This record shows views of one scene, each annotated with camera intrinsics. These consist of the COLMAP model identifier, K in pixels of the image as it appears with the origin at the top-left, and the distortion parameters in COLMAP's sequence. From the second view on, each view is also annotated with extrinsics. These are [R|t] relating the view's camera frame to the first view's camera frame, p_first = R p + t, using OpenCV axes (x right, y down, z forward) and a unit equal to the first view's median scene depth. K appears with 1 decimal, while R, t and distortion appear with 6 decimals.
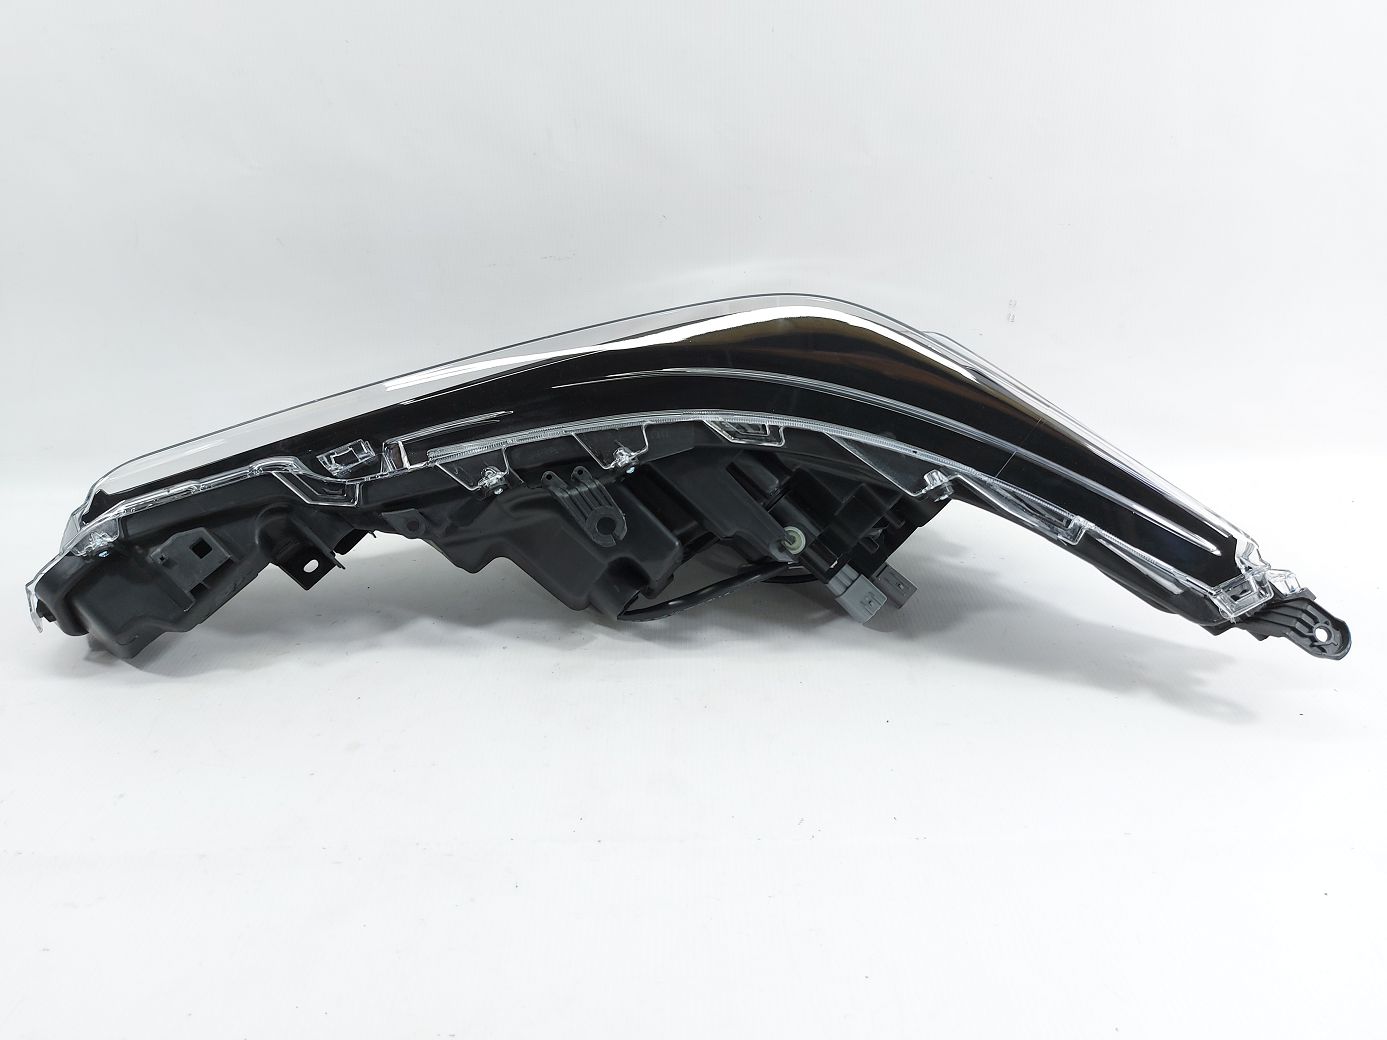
lens RADIAL K [[960.0, 0, 693.5], [0, 960.0, 520.0], [0, 0, 1]] dist [0.066451, -0.080171]
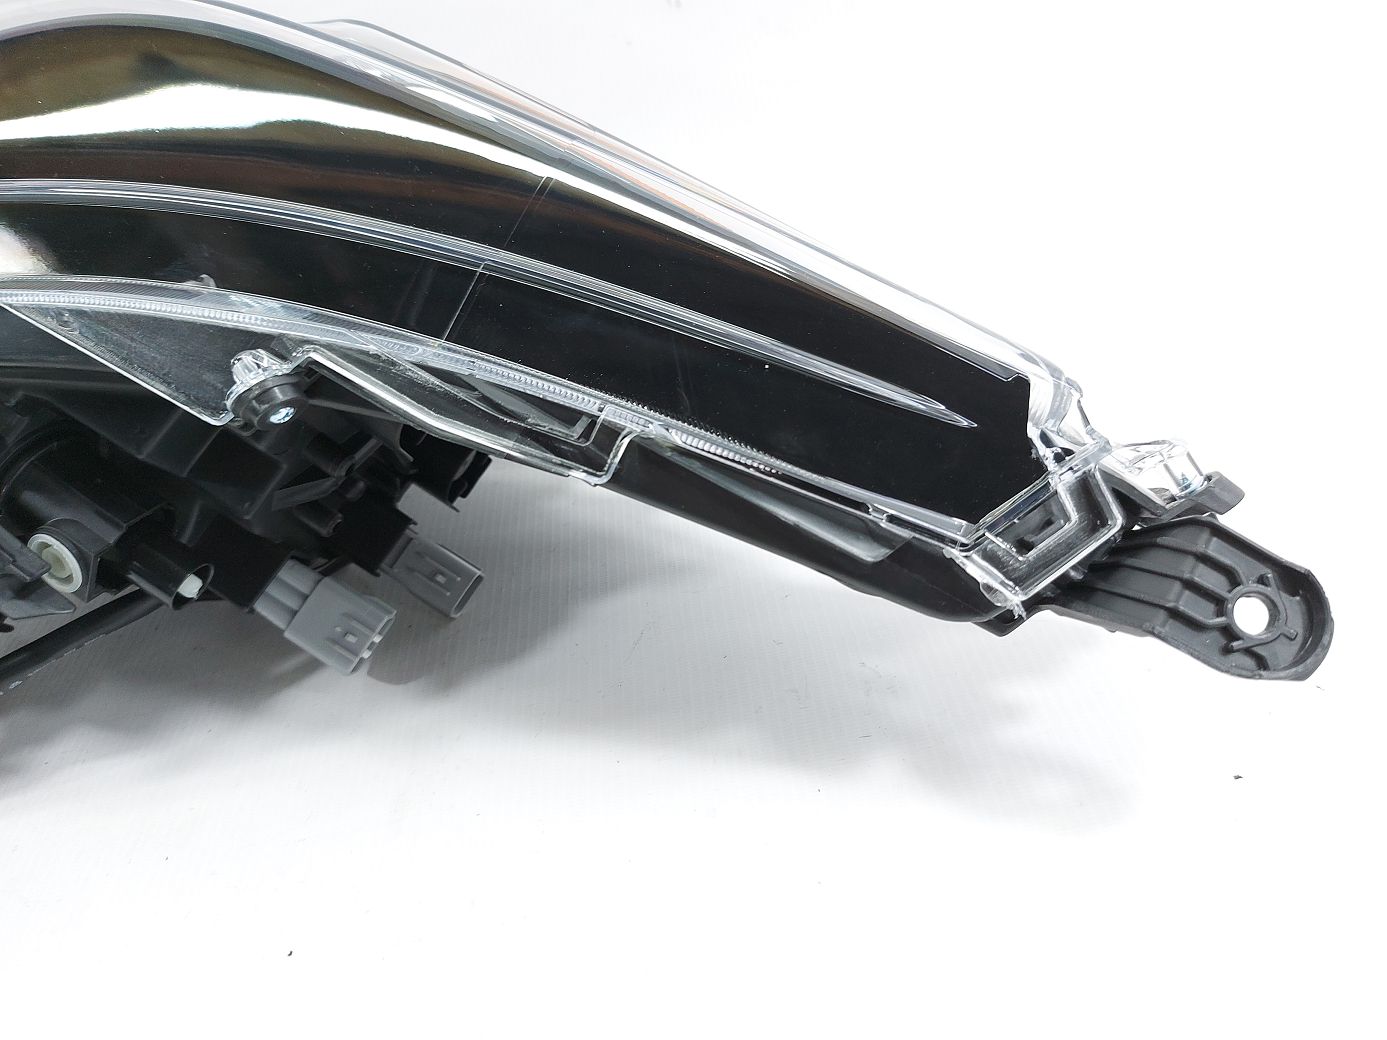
lens RADIAL K [[984.7, 0, 693.5], [0, 984.7, 520.0], [0, 0, 1]] dist [0.104709, -0.180831]
pose [[0.982897, -0.180146, -0.038221, 0.401729], [0.183746, 0.973191, 0.138336, -0.007027], [0.012275, -0.142993, 0.989648, 0.550736]]
